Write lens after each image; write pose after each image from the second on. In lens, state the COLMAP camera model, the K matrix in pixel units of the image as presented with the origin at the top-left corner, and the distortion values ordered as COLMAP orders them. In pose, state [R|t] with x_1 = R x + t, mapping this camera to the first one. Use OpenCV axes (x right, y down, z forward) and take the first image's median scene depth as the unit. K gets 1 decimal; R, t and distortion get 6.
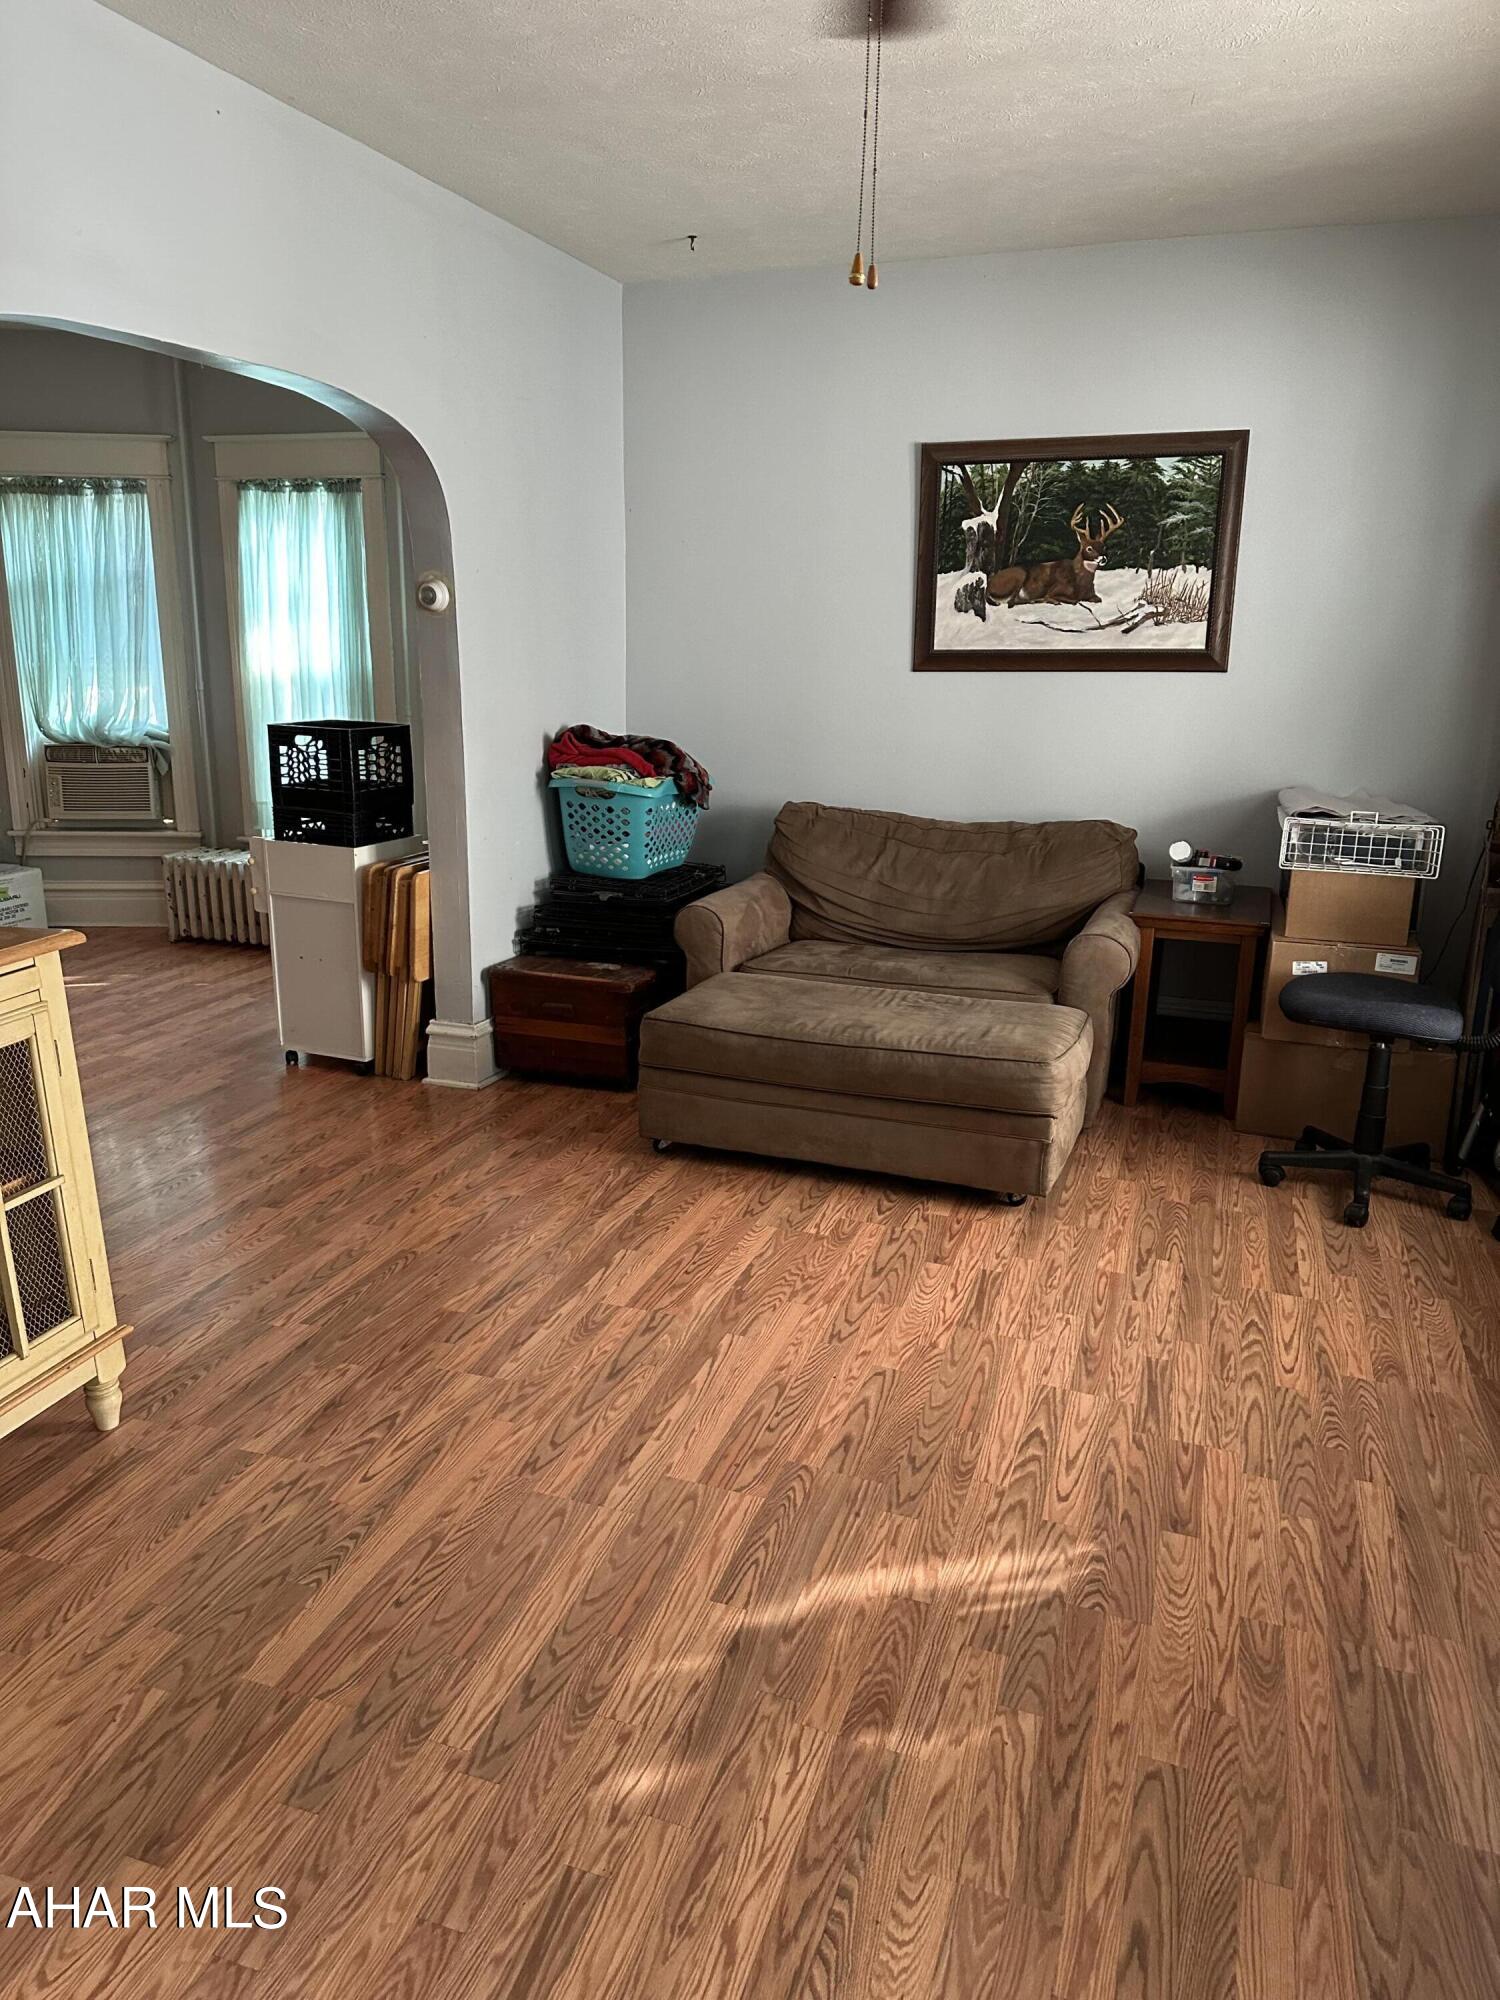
lens RADIAL K [[1404.3, 0, 740.9], [0, 1404.3, 1006.4], [0, 0, 1]] dist [0.006228, -0.004293]
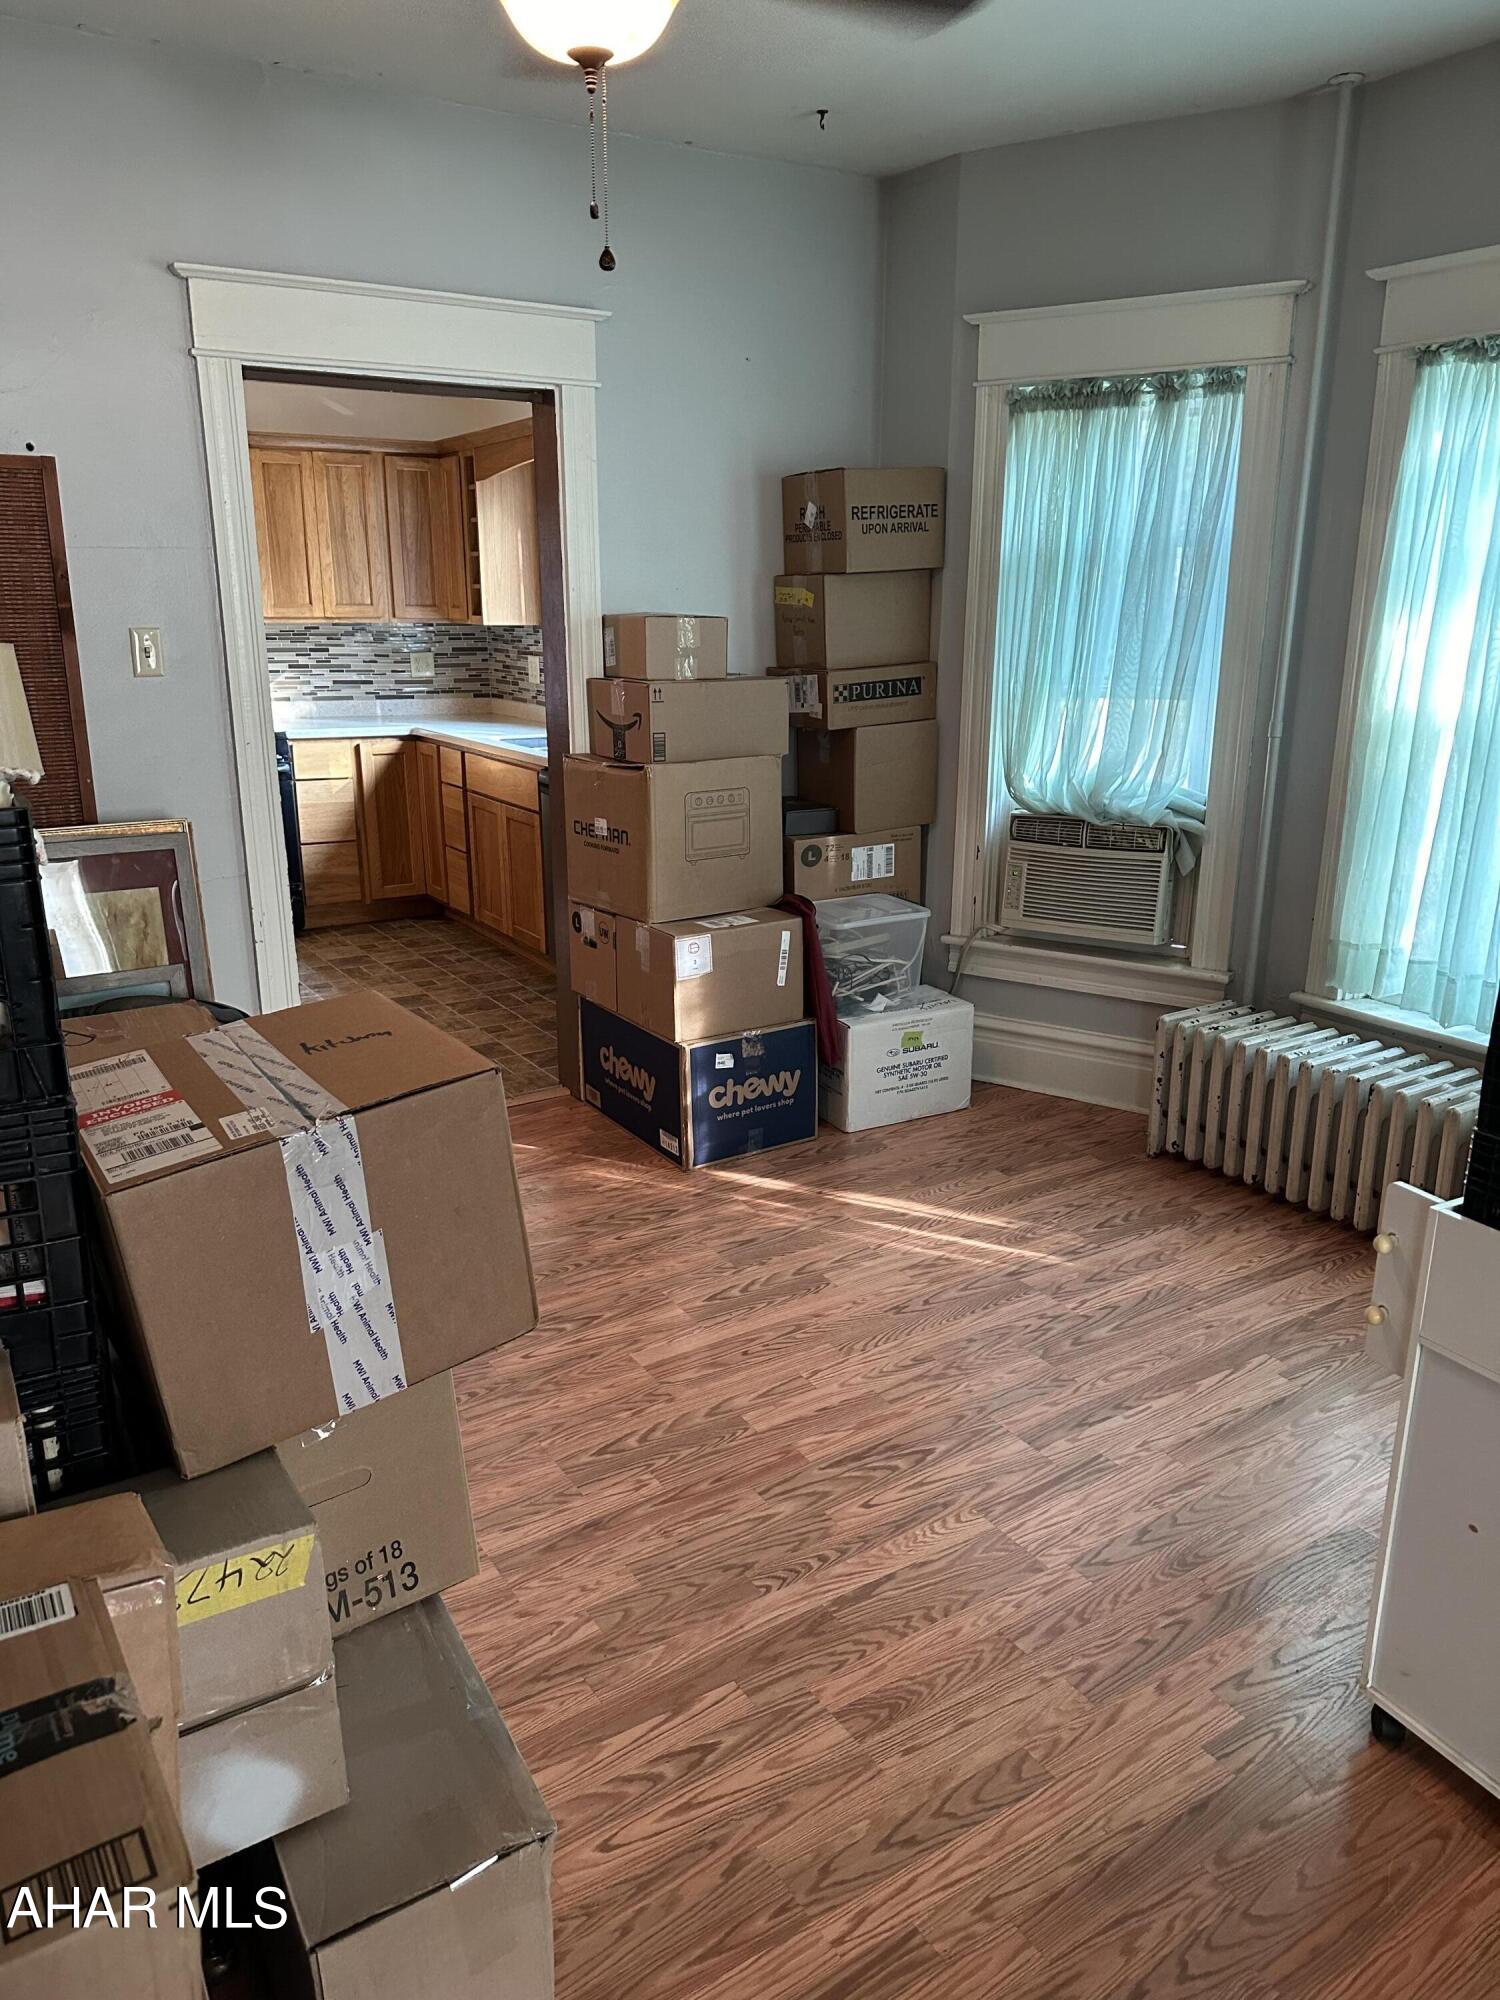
lens RADIAL K [[1404.3, 0, 744.6], [0, 1404.3, 1001.2], [0, 0, 1]] dist [0.006228, -0.004293]
pose [[0.781137, 0.159321, -0.603690, -0.193591], [-0.153300, 0.986238, 0.061919, -0.123233], [0.605247, 0.044178, 0.794811, 0.427460]]
